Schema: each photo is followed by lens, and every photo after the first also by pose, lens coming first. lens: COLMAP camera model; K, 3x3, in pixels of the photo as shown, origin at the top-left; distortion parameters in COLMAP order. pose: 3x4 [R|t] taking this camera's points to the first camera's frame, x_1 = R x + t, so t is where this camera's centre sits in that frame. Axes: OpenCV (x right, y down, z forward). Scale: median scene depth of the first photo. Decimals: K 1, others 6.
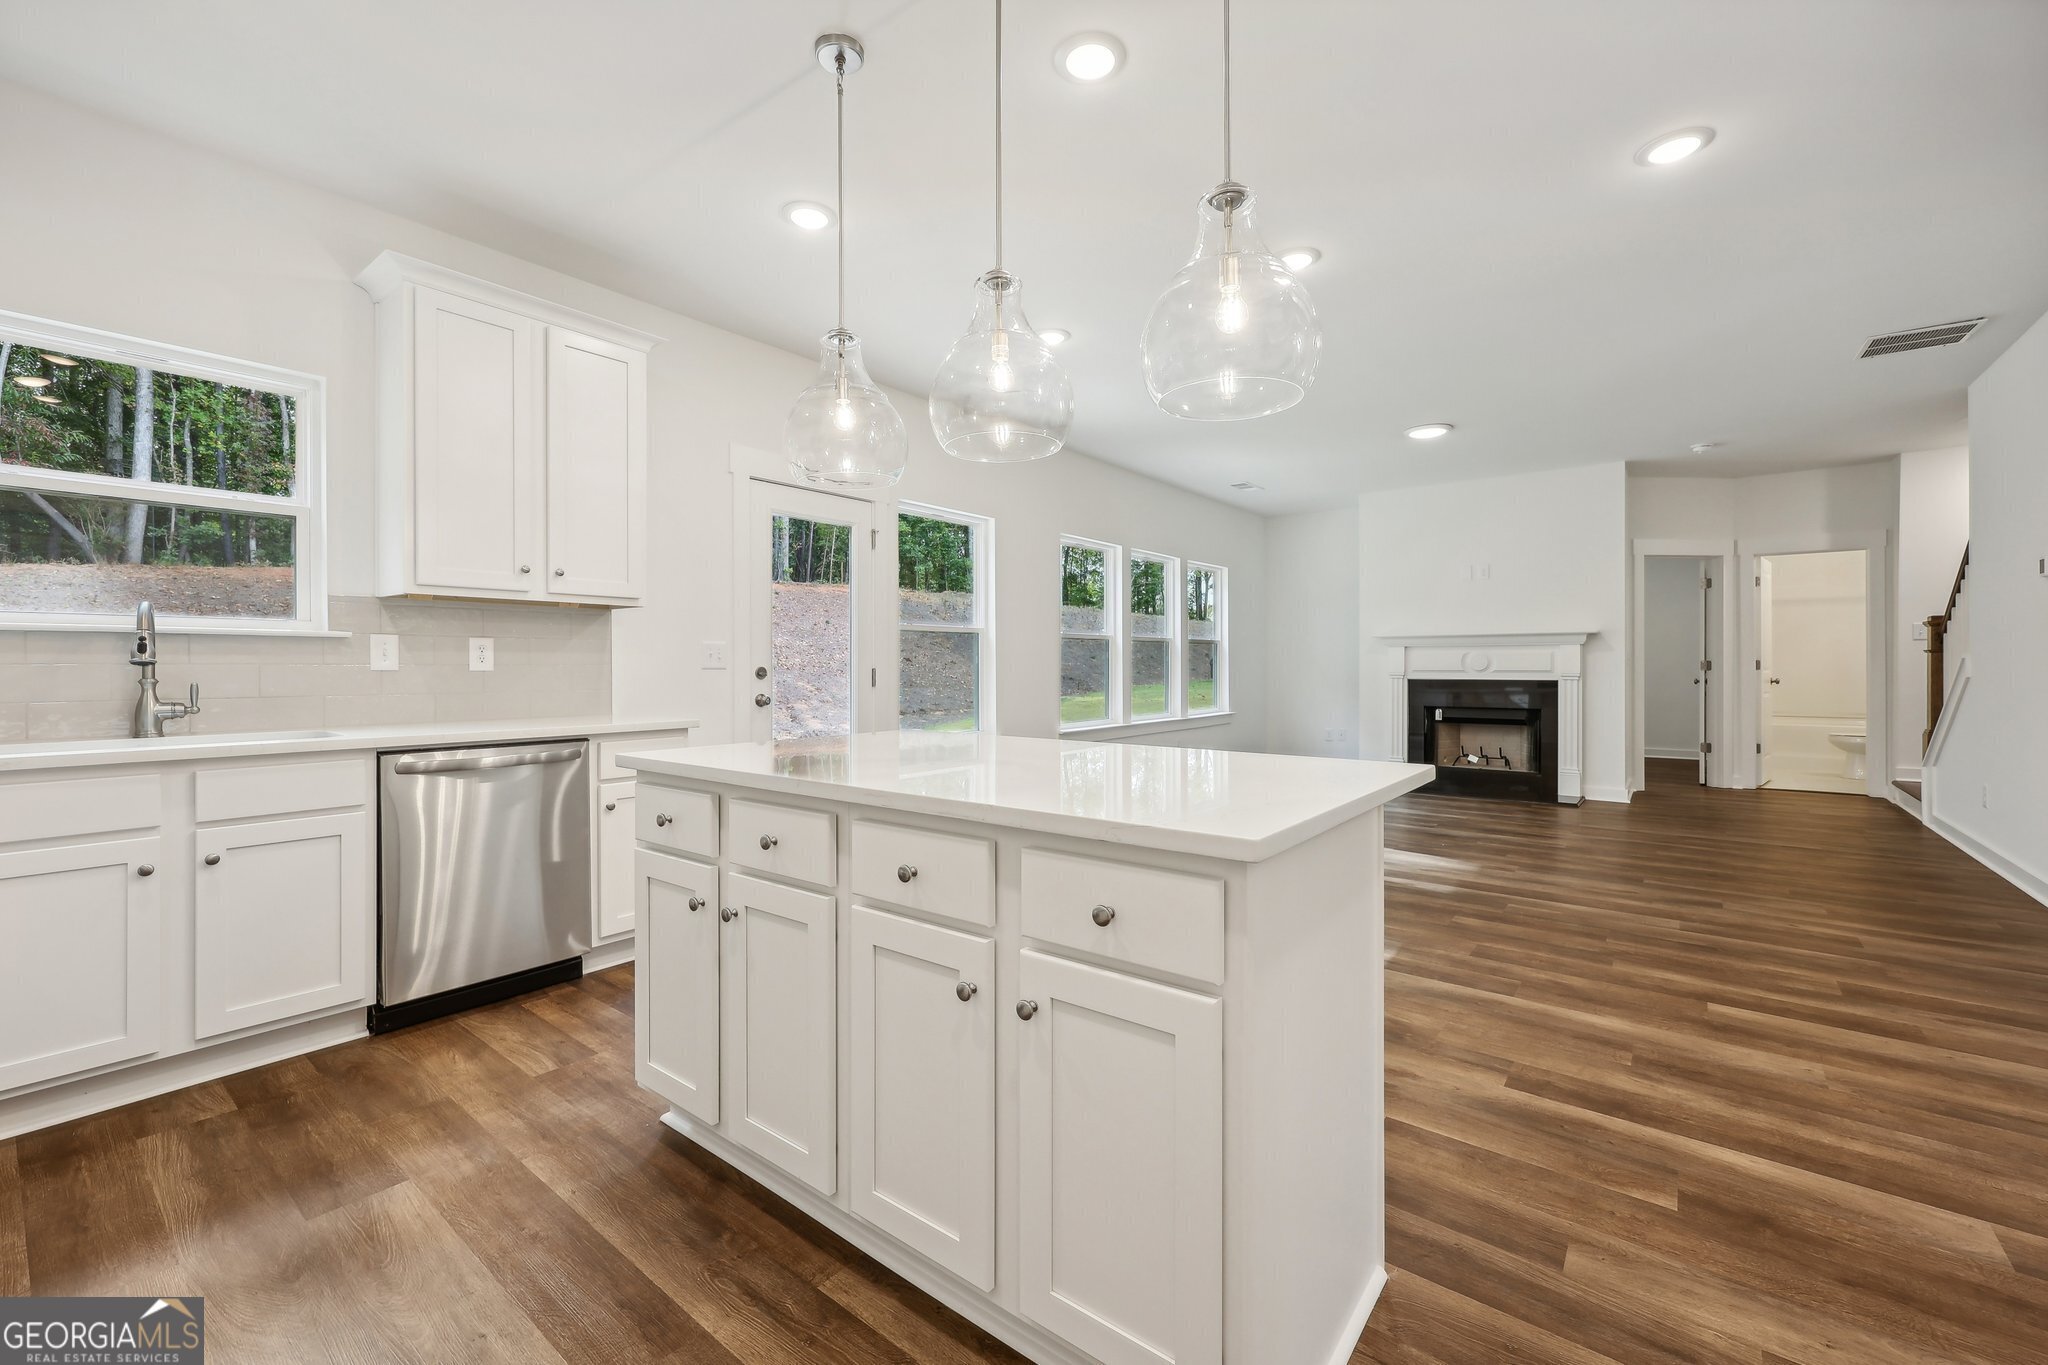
lens RADIAL K [[832.8, 0, 1020.8], [0, 832.8, 659.7], [0, 0, 1]] dist [-0.001475, -0.000434]
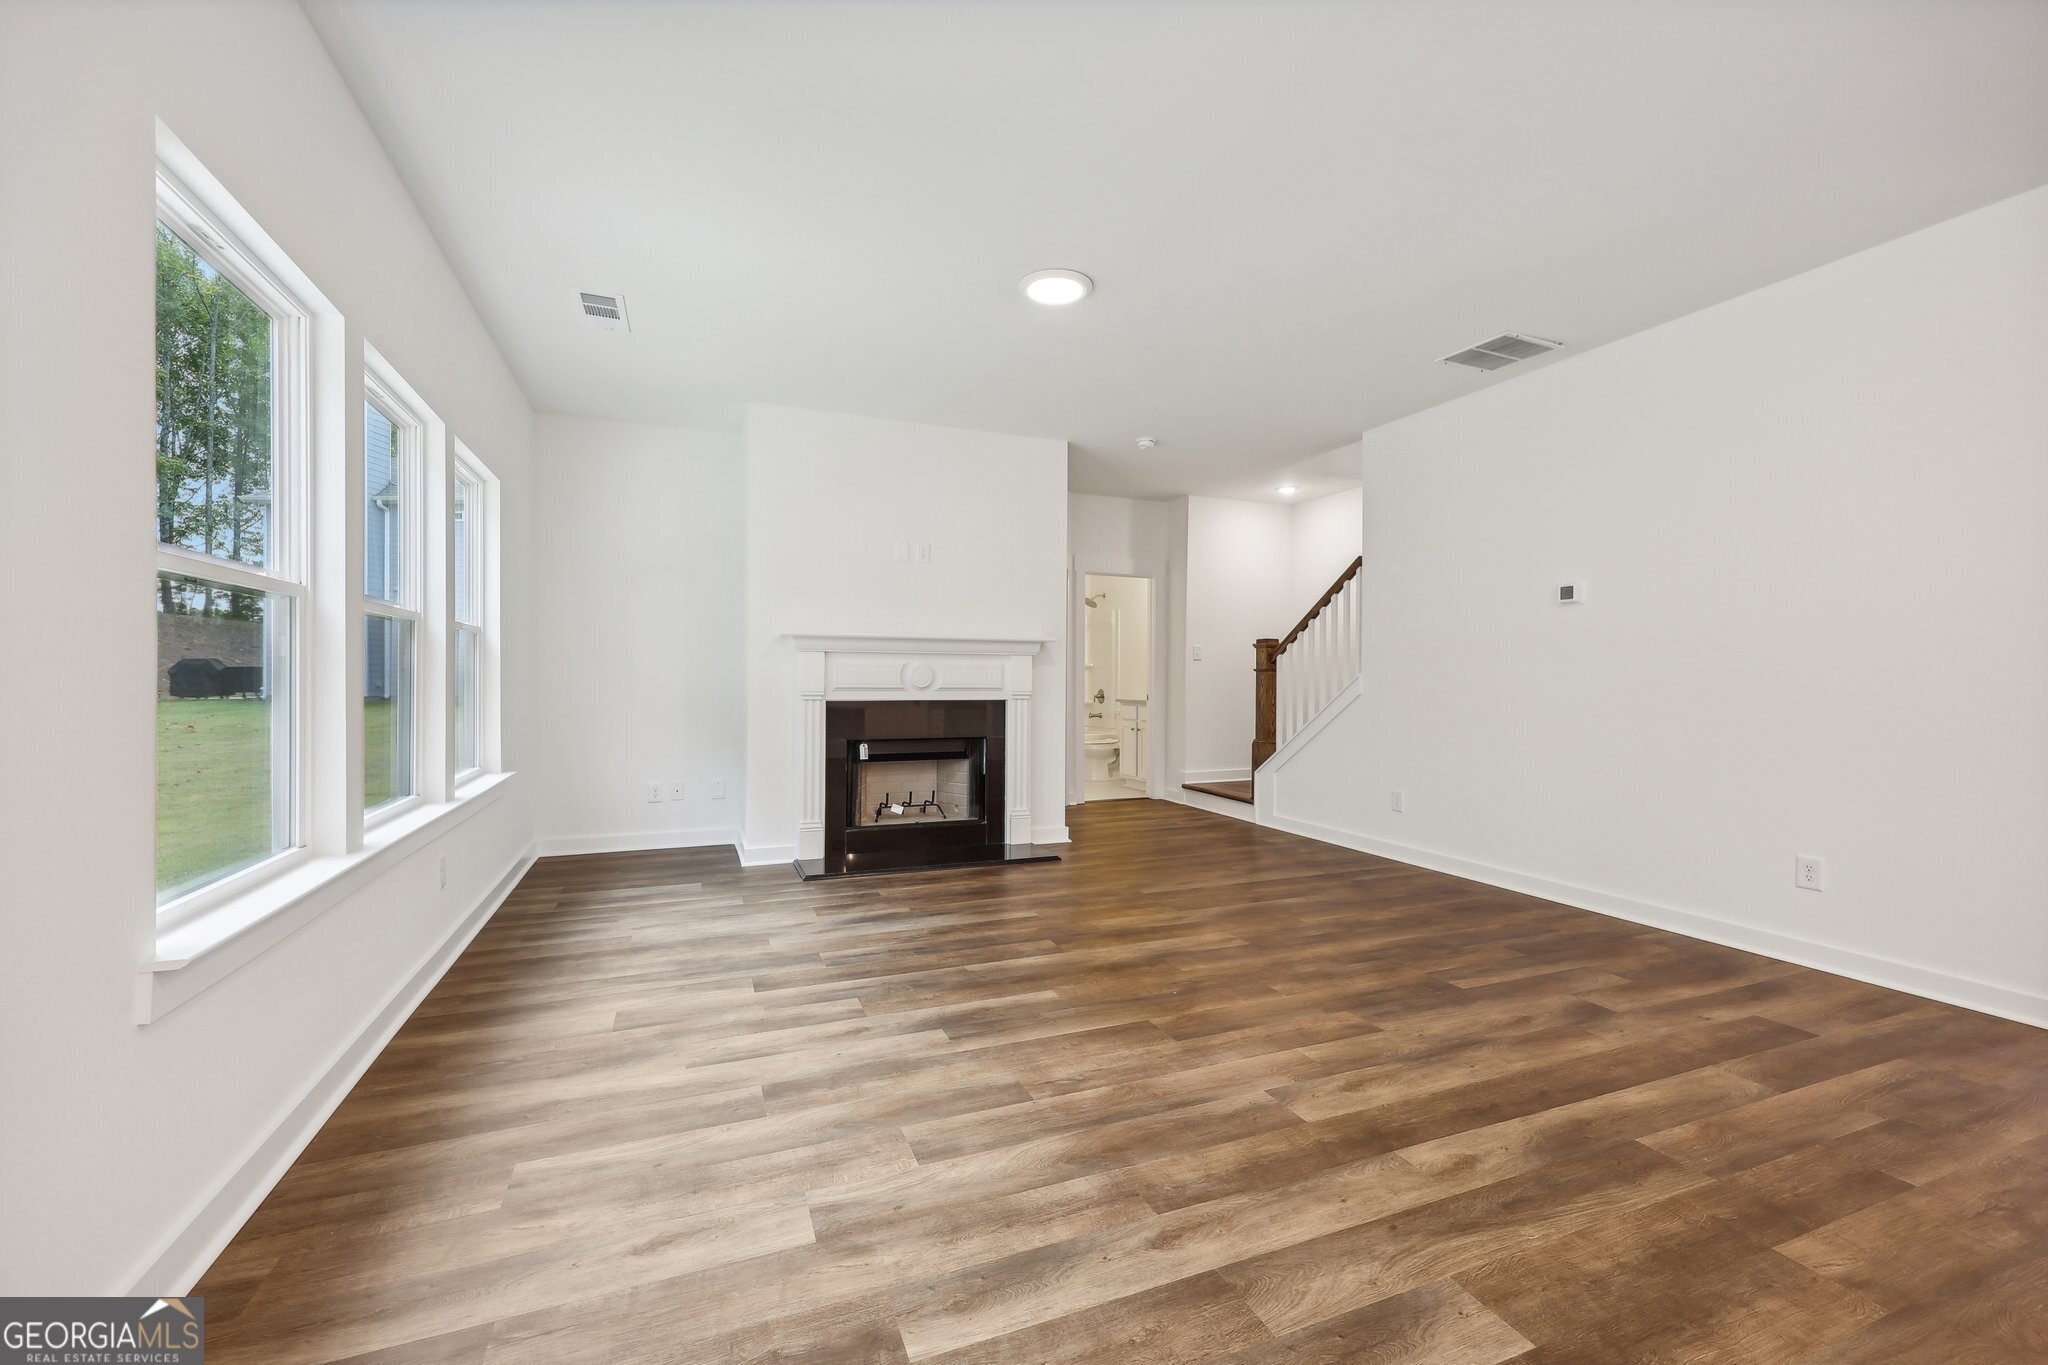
lens RADIAL K [[827.6, 0, 1024.3], [0, 827.6, 688.8], [0, 0, 1]] dist [-0.000564, -0.000231]
pose [[0.492685, -0.005255, 0.870192, -0.072784], [-0.011581, 0.999854, 0.012595, 0.009417], [-0.870130, -0.016283, 0.492552, 1.409876]]
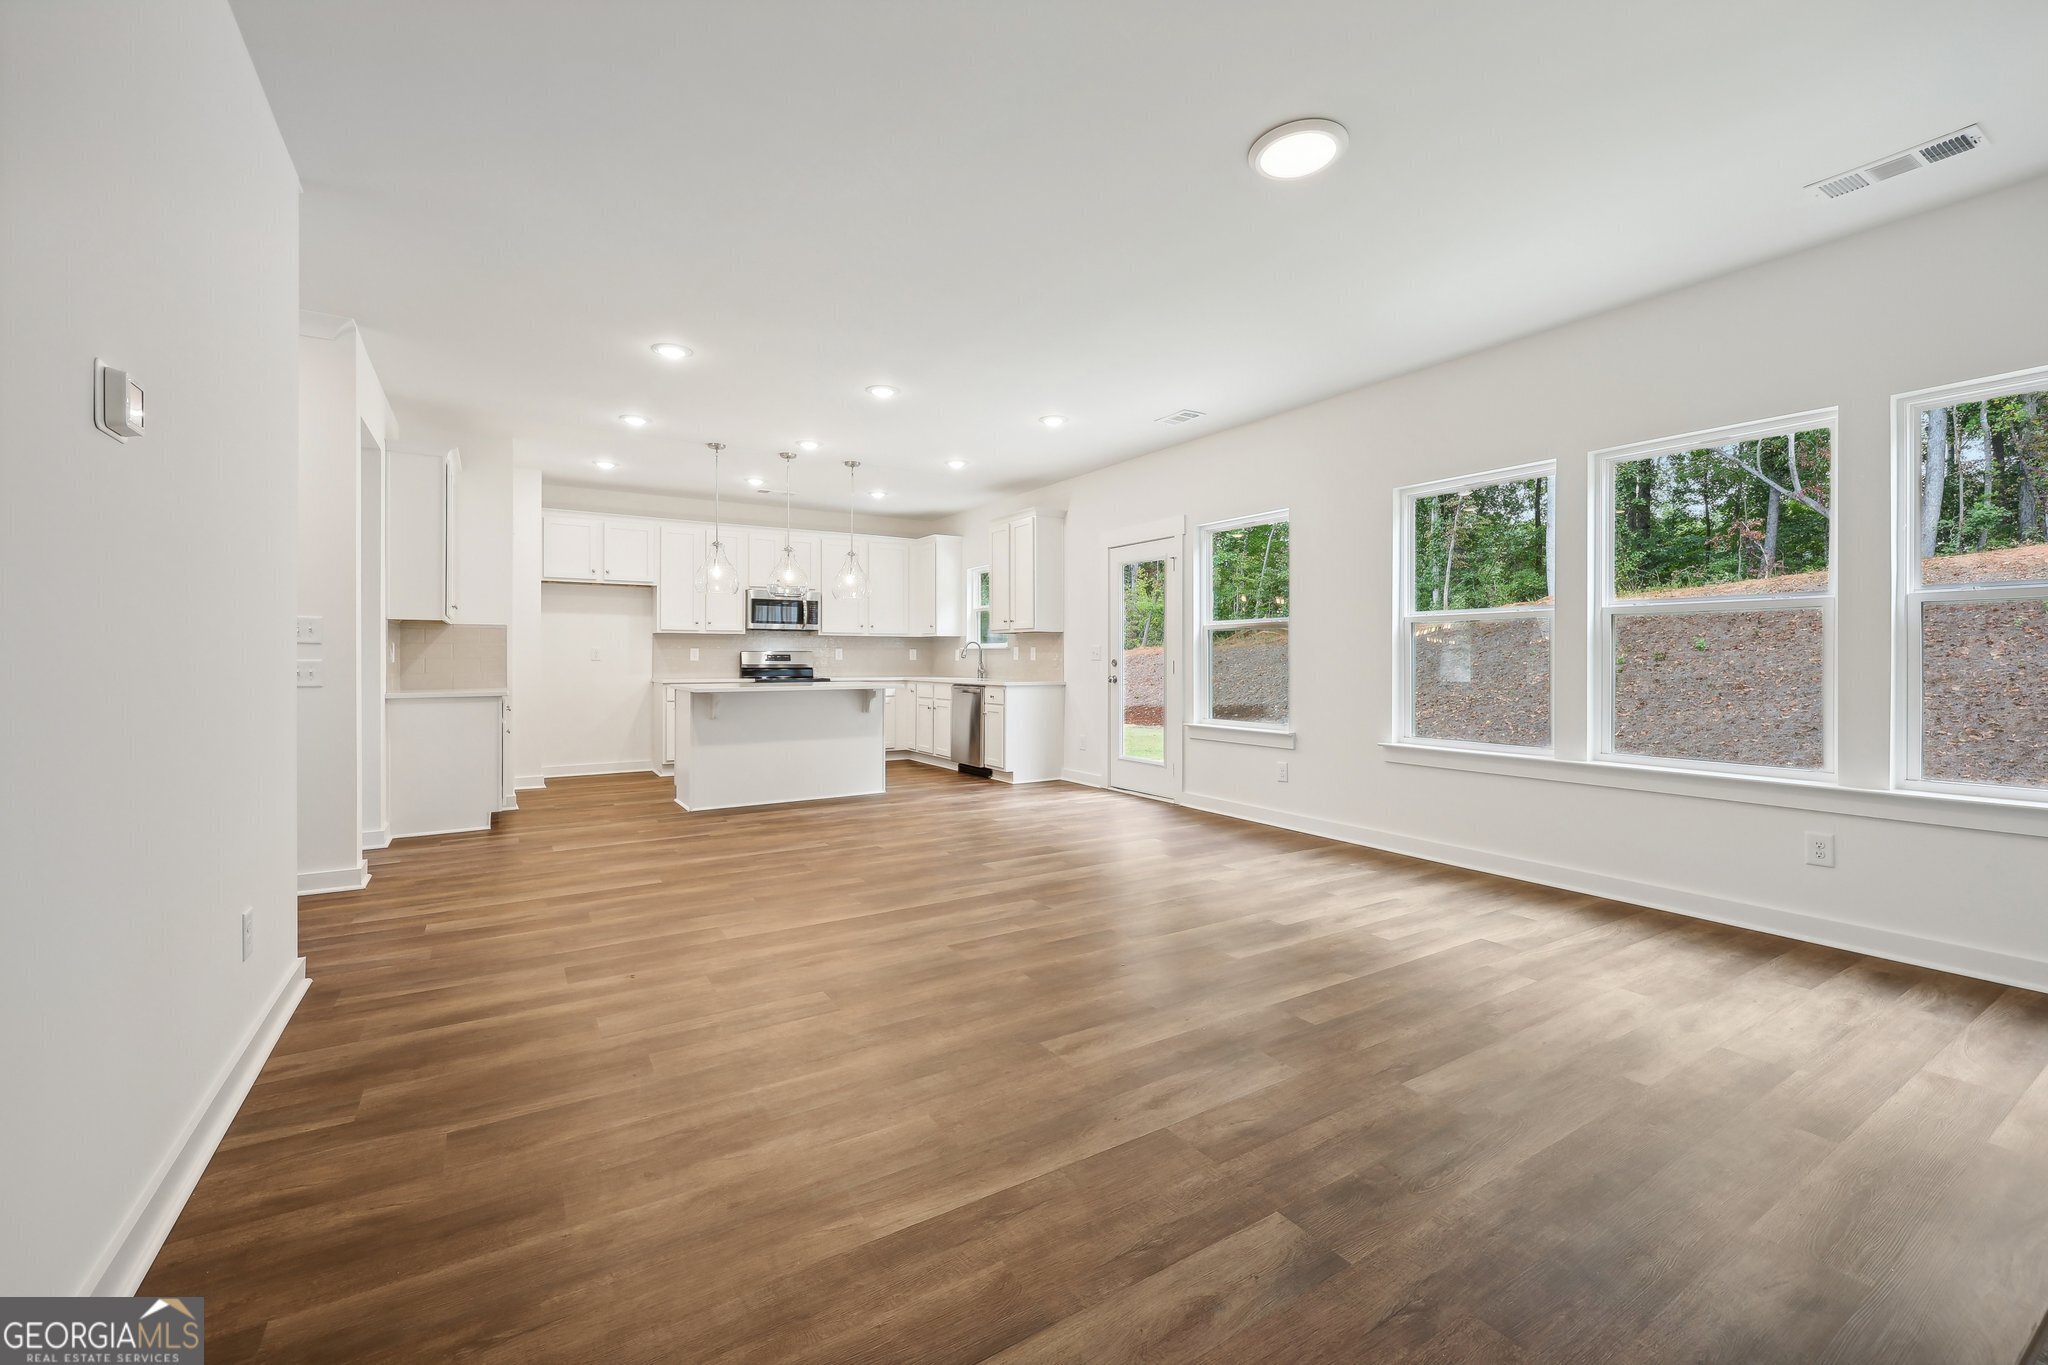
lens RADIAL K [[845.4, 0, 1030.5], [0, 845.4, 658.7], [0, 0, 1]] dist [-0.001572, -0.000123]
pose [[-0.325744, 0.001709, -0.945456, 1.900277], [0.005026, 0.999987, 0.000076, 0.008822], [0.945444, -0.004727, -0.325749, 1.969347]]
